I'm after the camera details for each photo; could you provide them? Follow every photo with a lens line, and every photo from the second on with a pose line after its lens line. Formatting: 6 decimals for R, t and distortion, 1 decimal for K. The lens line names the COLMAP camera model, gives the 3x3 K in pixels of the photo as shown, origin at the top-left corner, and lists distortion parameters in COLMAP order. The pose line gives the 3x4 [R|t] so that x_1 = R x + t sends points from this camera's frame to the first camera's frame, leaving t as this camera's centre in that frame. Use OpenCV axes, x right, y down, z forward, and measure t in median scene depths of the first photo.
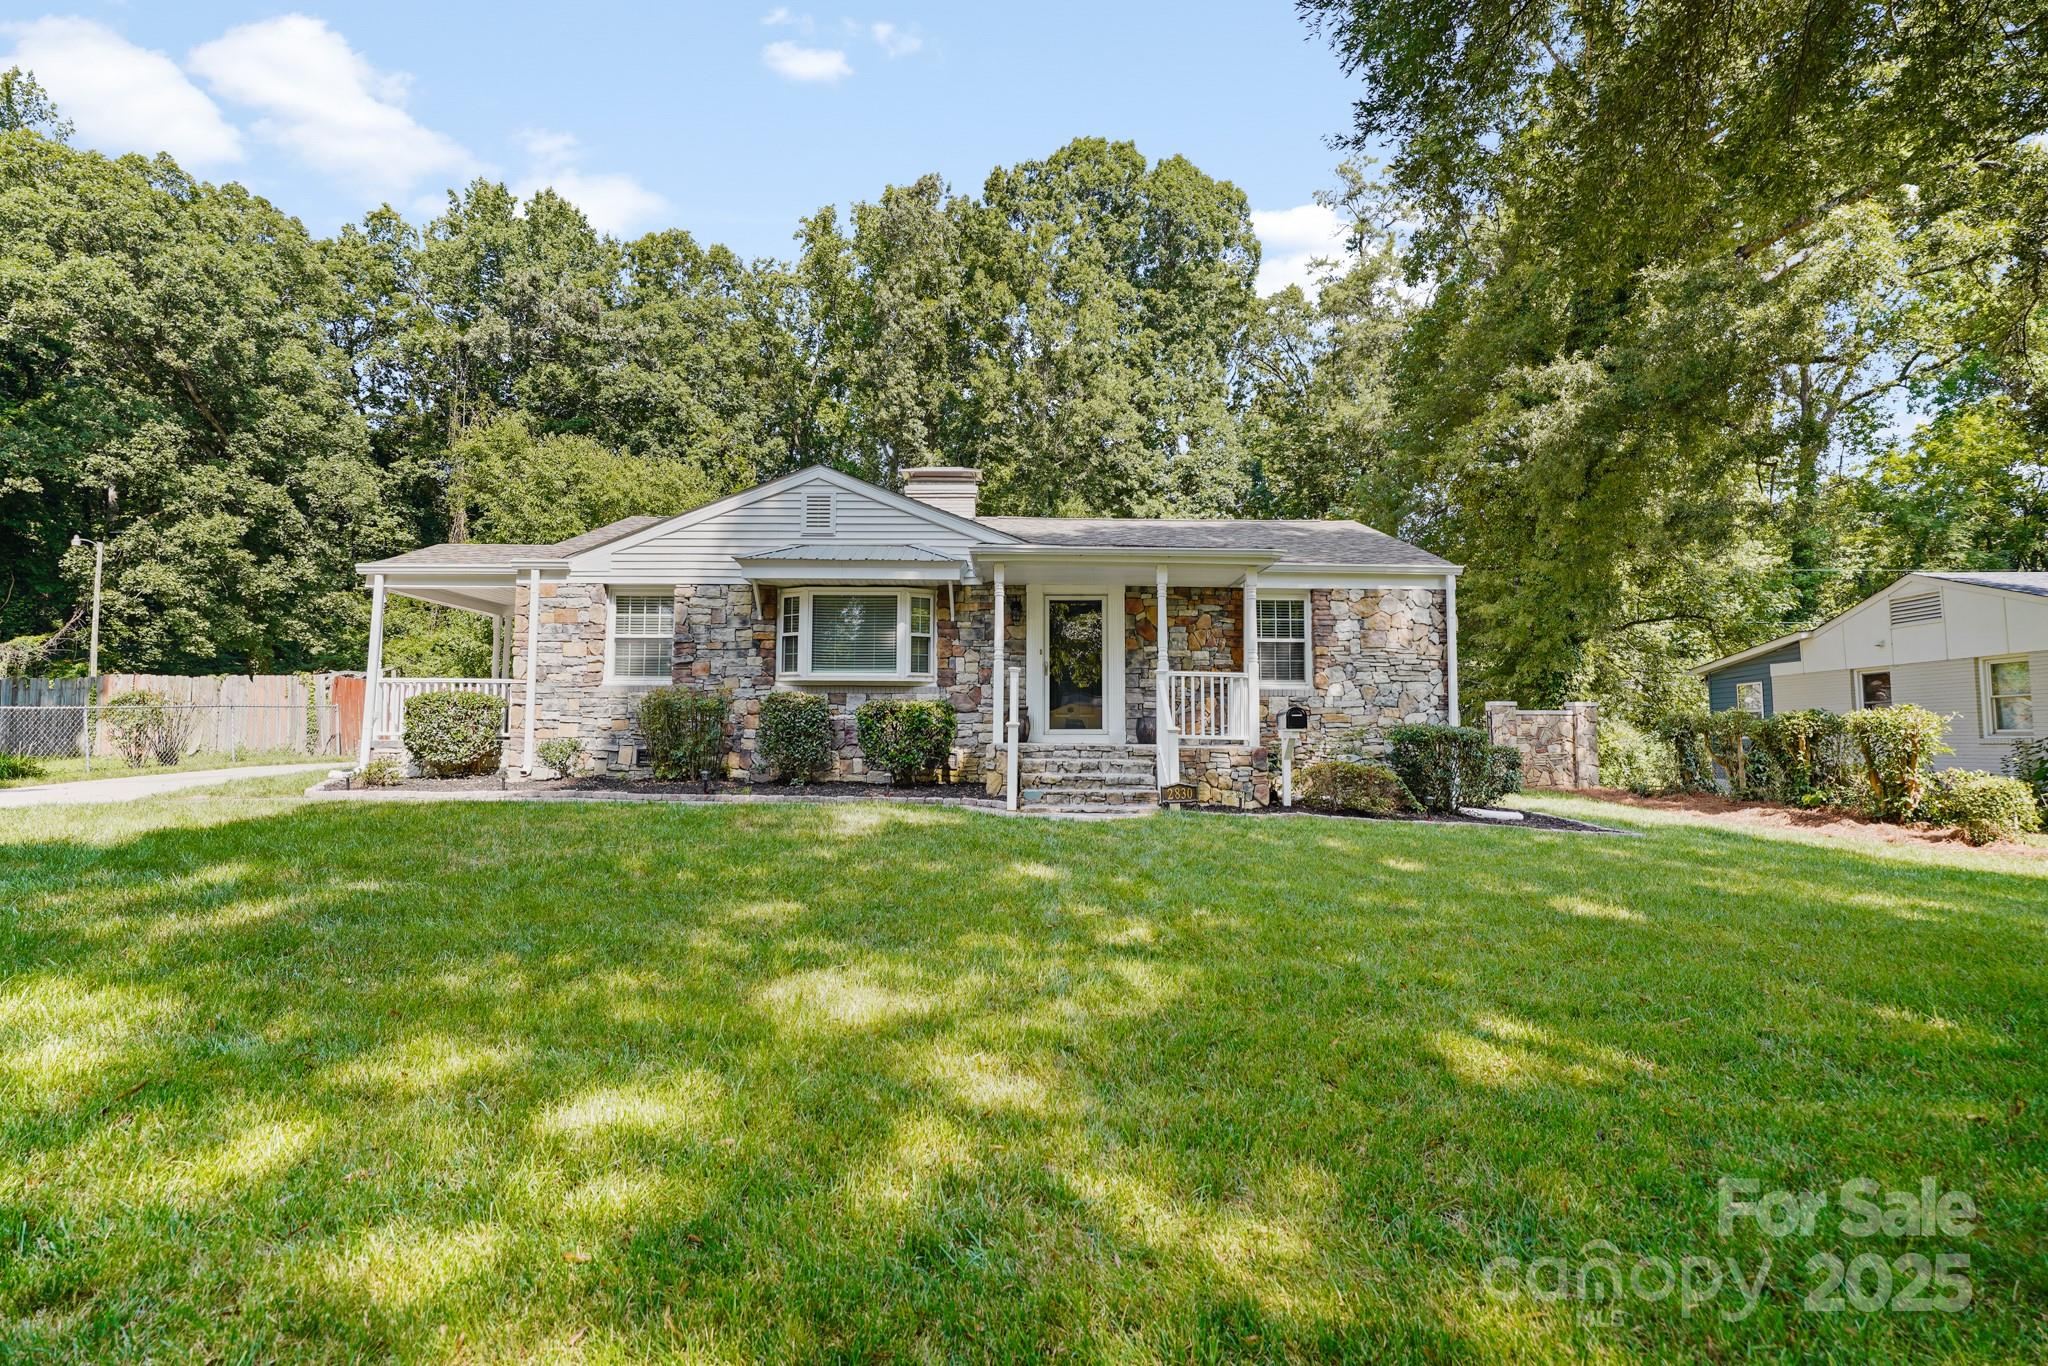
lens RADIAL K [[965.5, 0, 1023.4], [0, 965.5, 731.0], [0, 0, 1]] dist [-0.023449, 0.000396]
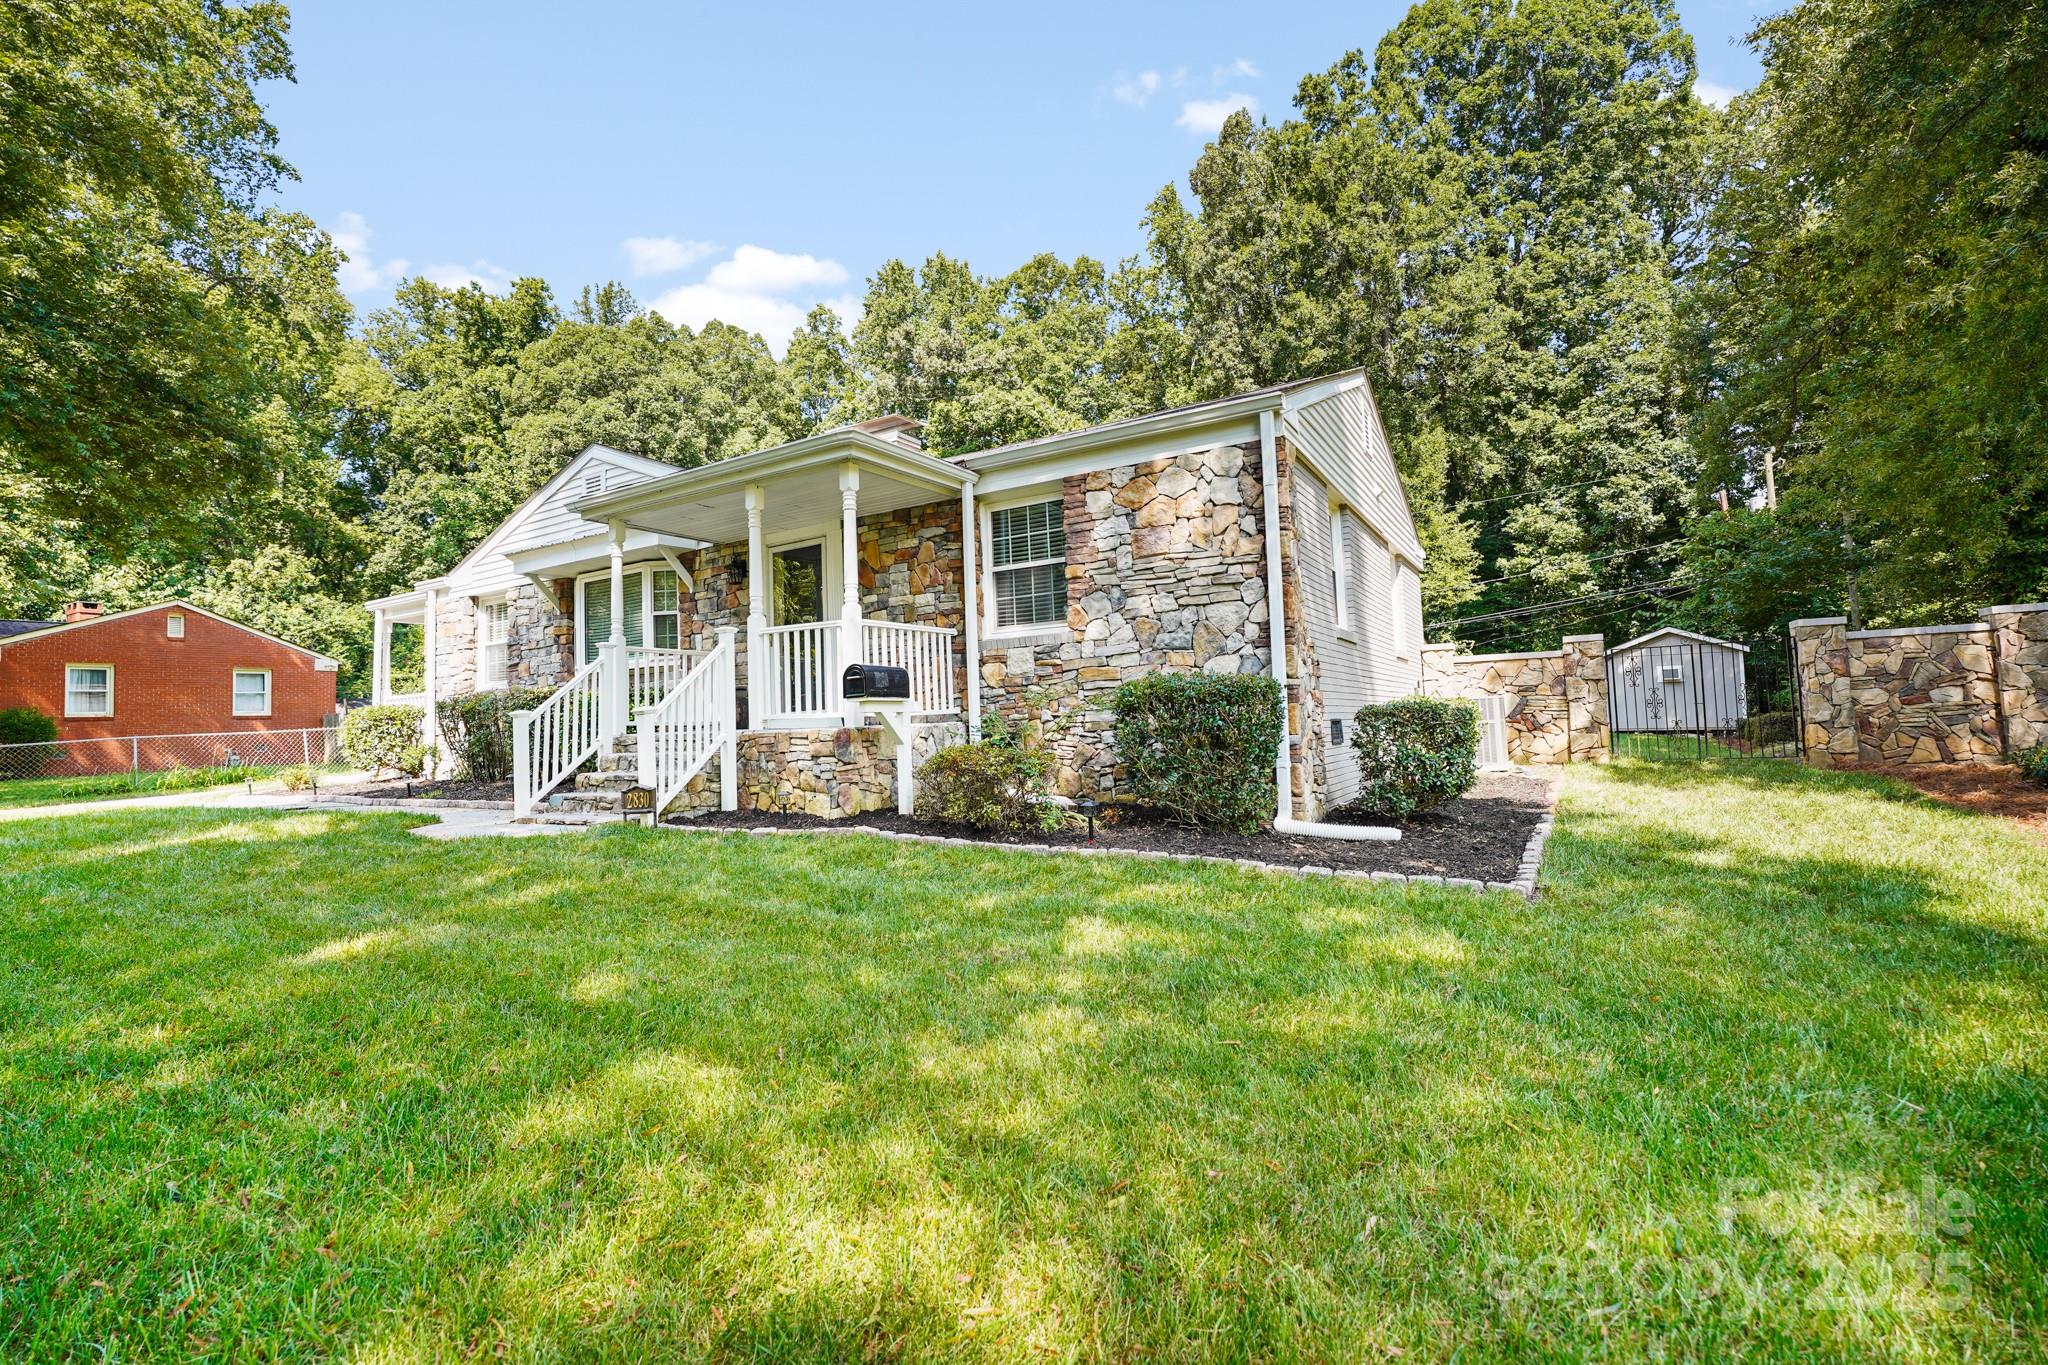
lens RADIAL K [[922.5, 0, 1026.5], [0, 922.5, 726.4], [0, 0, 1]] dist [-0.017239, 0.000955]
pose [[0.854005, -0.040961, -0.518650, 0.590566], [0.047140, 0.998887, -0.001269, 0.019825], [0.518125, -0.023366, 0.854985, 0.442307]]
